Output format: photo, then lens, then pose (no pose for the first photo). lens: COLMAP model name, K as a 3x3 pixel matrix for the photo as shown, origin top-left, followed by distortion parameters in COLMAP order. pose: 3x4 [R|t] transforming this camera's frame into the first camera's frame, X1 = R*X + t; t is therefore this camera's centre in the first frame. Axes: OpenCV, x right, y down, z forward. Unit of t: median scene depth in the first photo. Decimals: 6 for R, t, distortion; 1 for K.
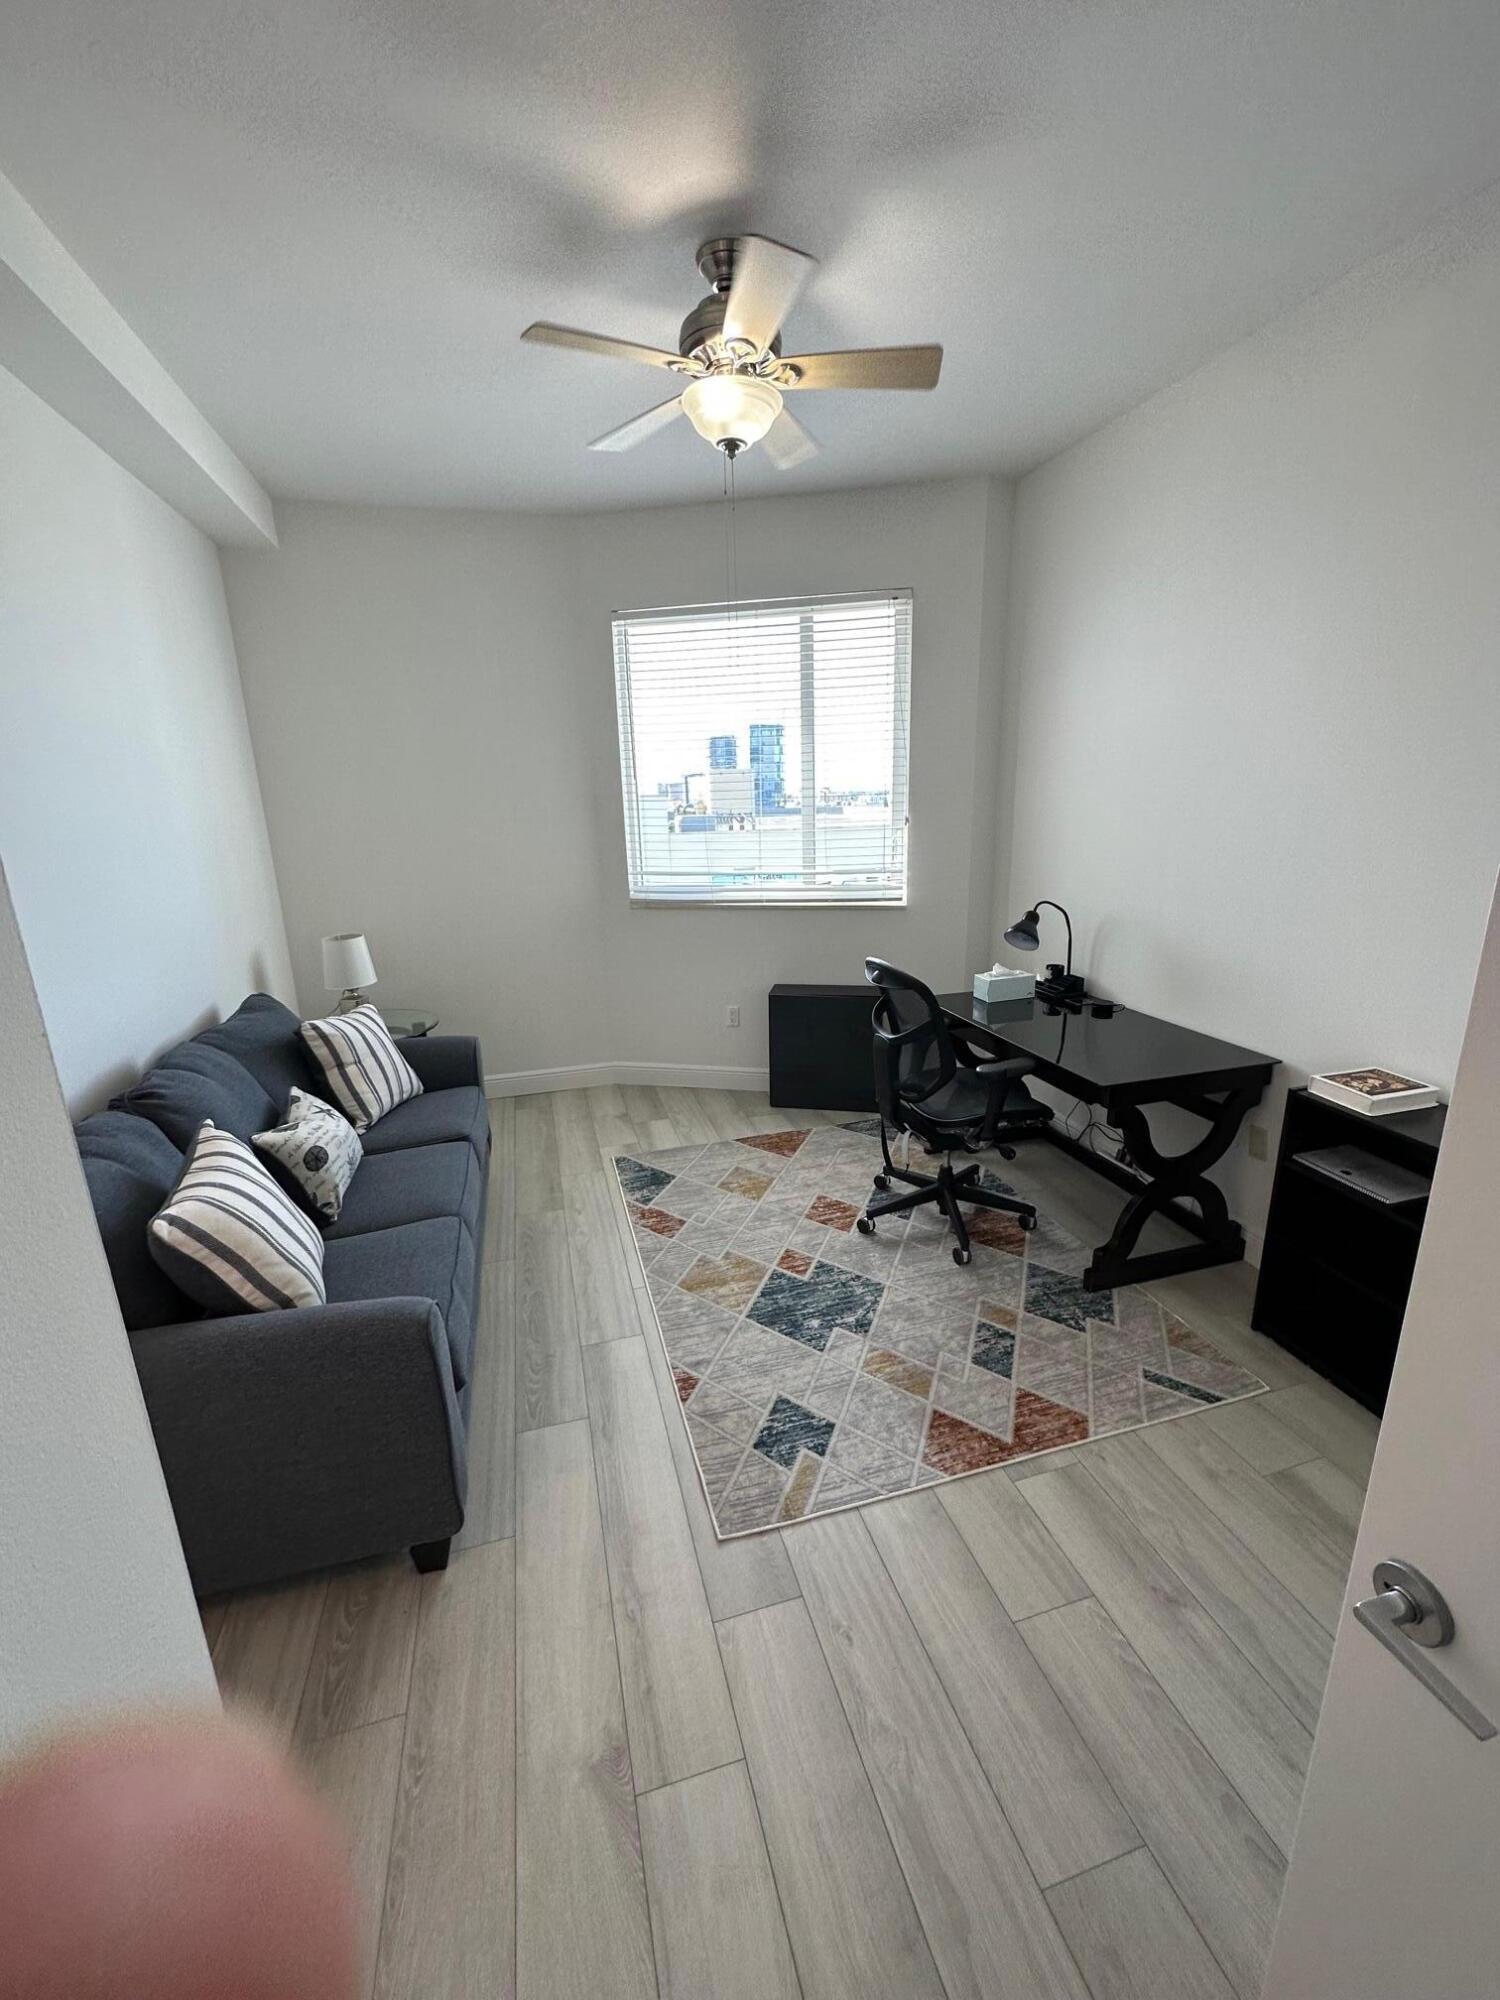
lens RADIAL K [[796.4, 0, 752.8], [0, 796.4, 980.1], [0, 0, 1]] dist [-0.002641, 0.000832]
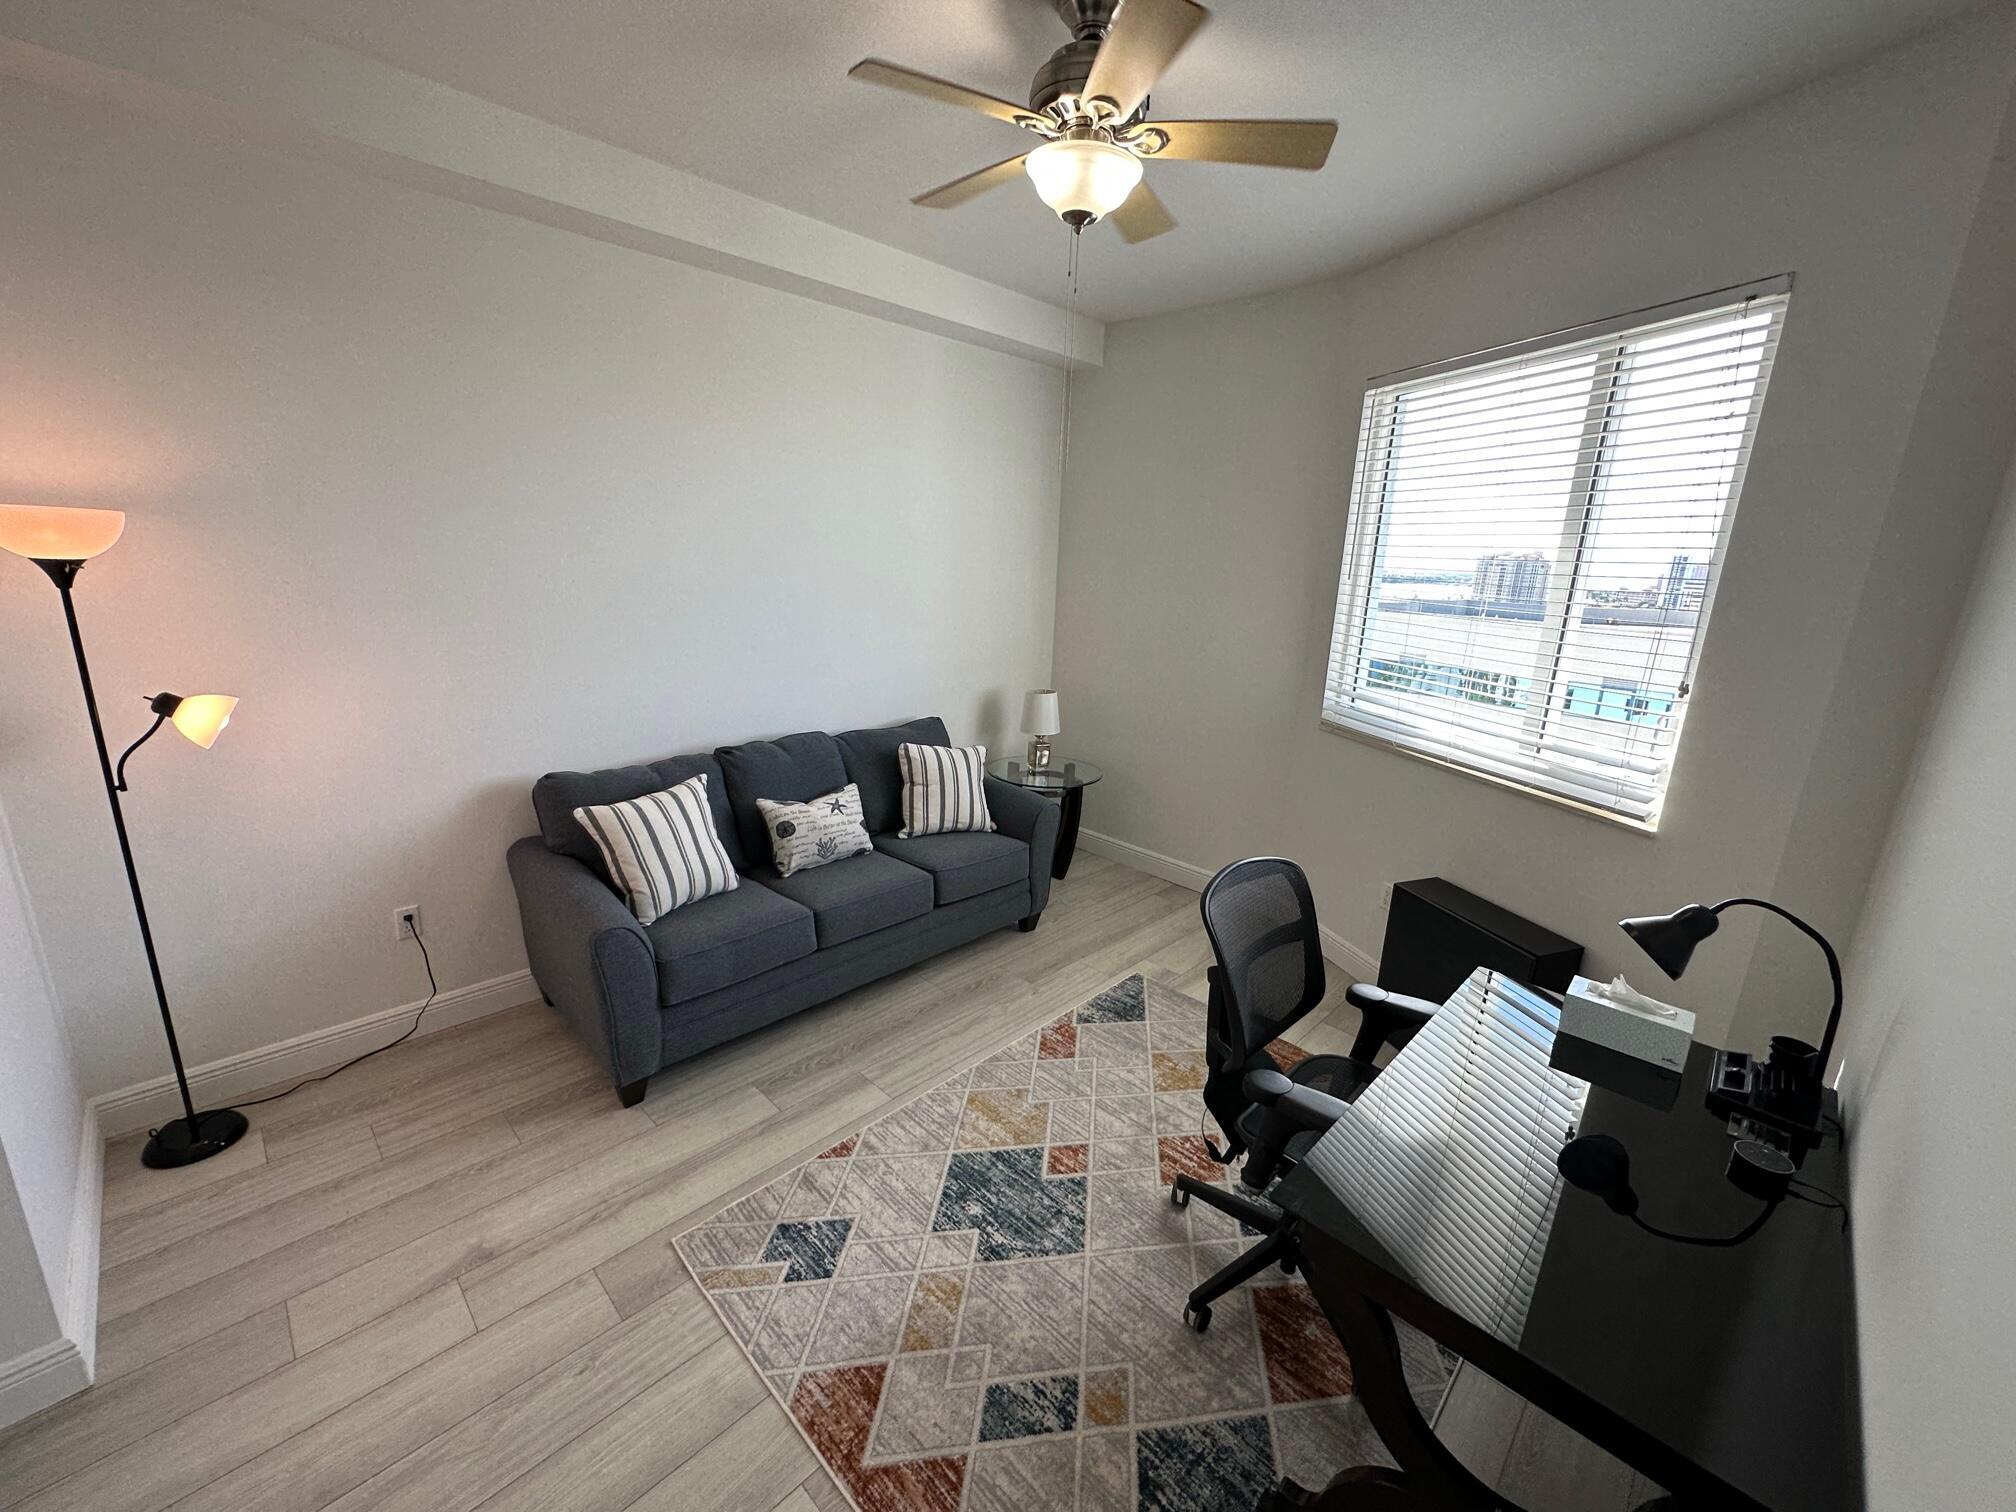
lens RADIAL K [[802.7, 0, 1018.5], [0, 802.7, 742.0], [0, 0, 1]] dist [-0.002641, 0.000832]
pose [[0.497622, 0.247166, -0.831433, 0.740125], [-0.253122, 0.958199, 0.133355, -0.202949], [0.829639, 0.144093, 0.539385, 0.508144]]
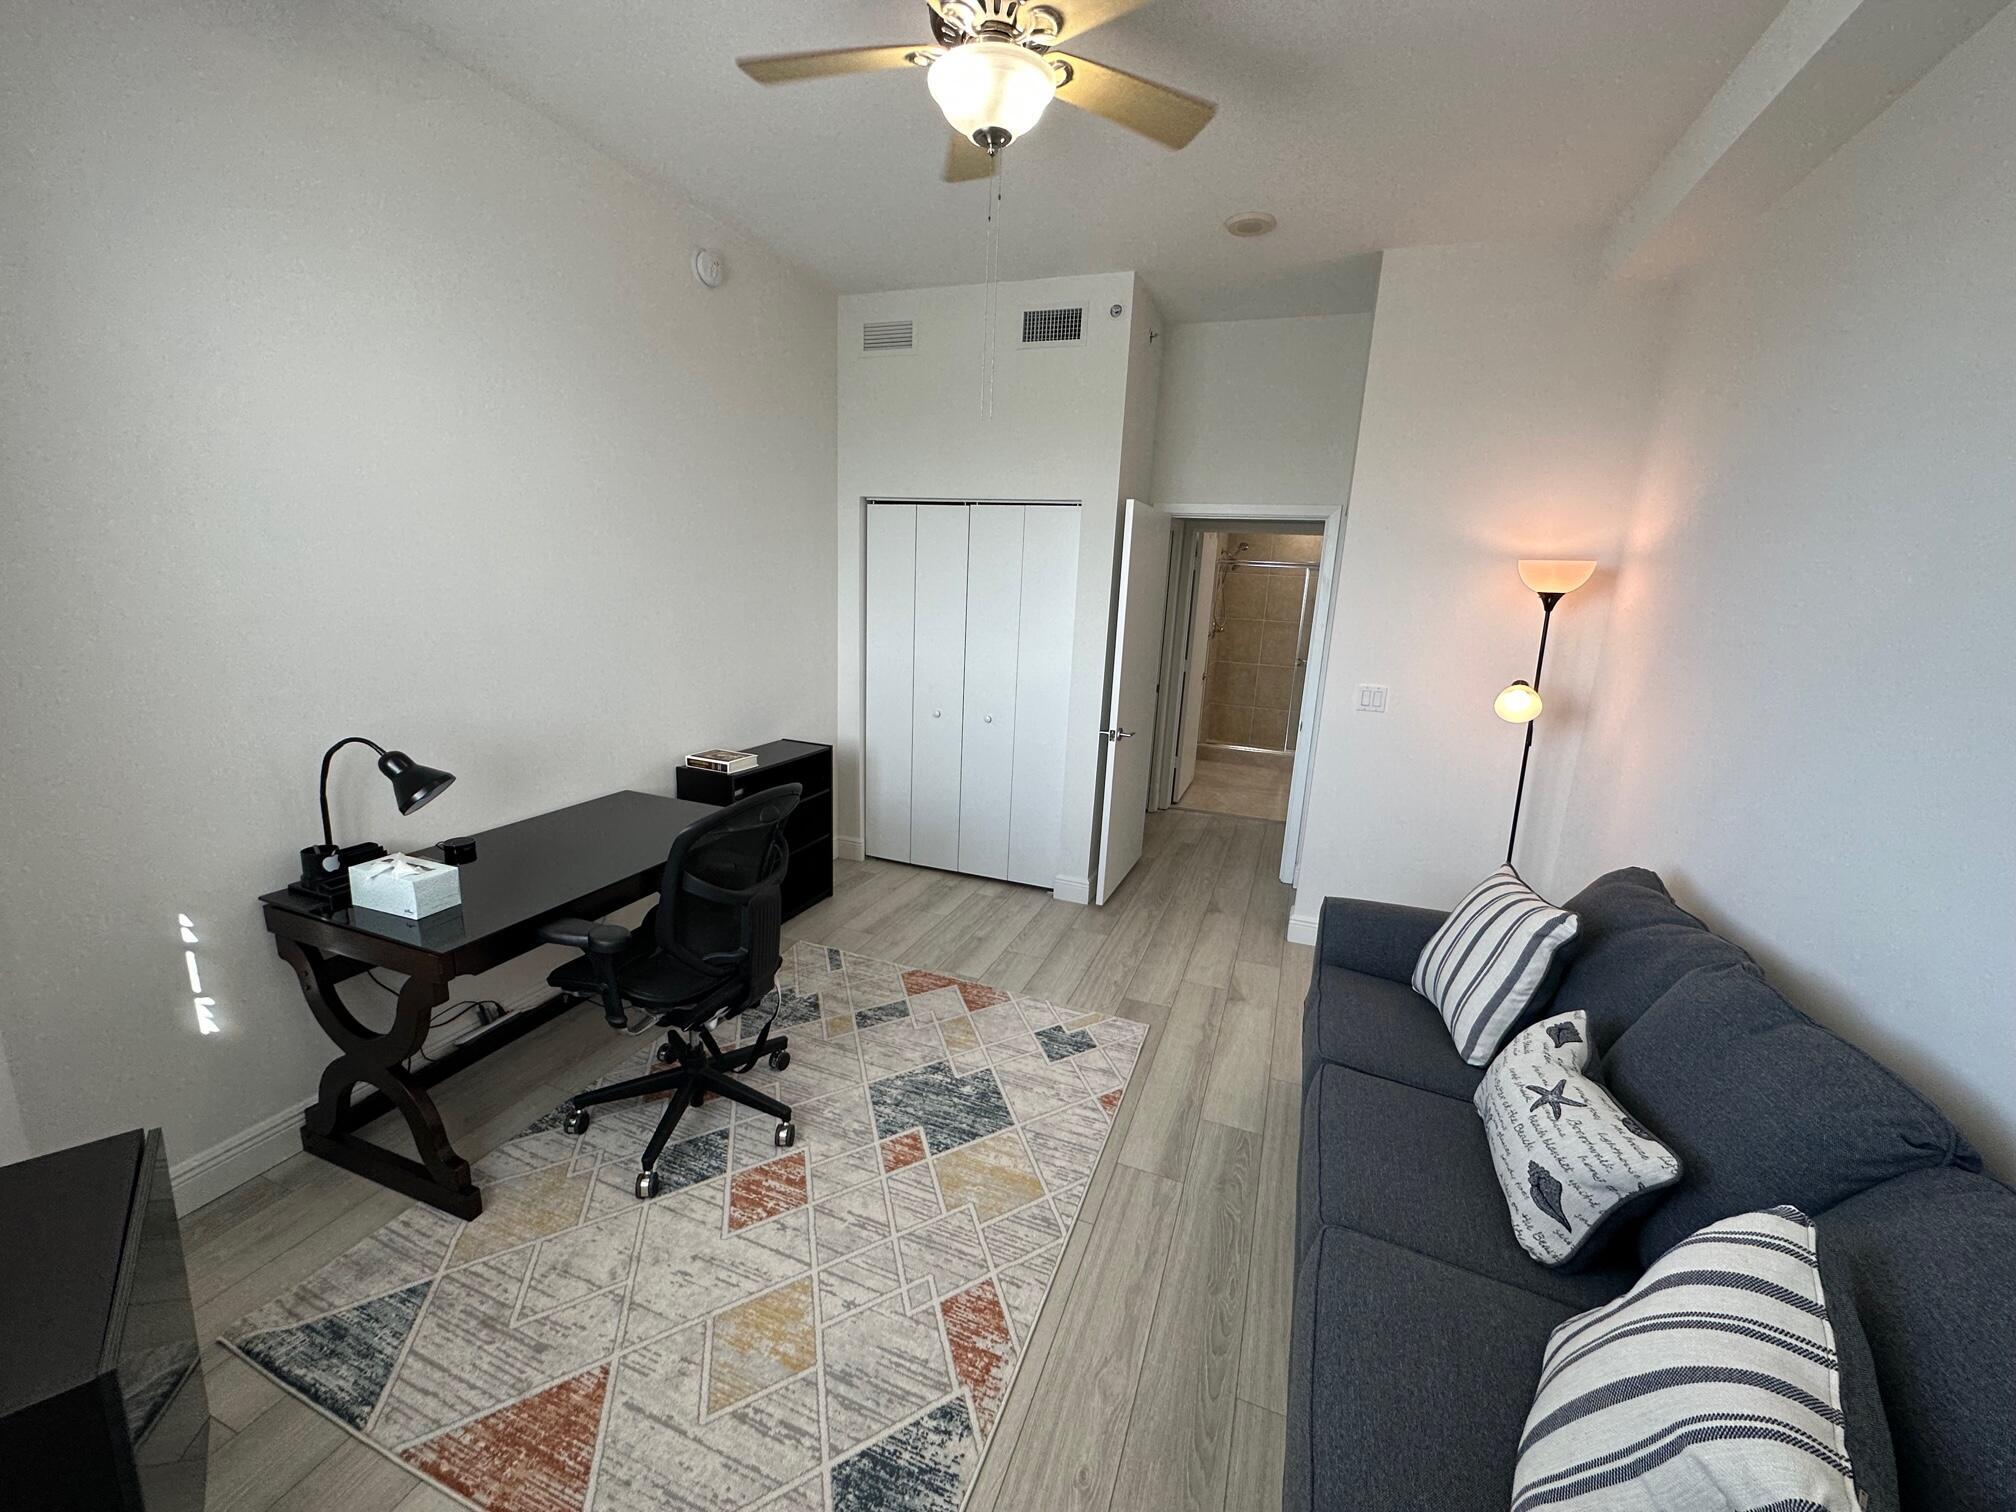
lens RADIAL K [[802.7, 0, 1001.1], [0, 802.7, 759.1], [0, 0, 1]] dist [-0.002641, 0.000832]
pose [[-0.792955, -0.150542, 0.590390, -0.526112], [0.111650, 0.916683, 0.383701, -0.366795], [-0.598963, 0.370175, -0.710080, 1.616477]]
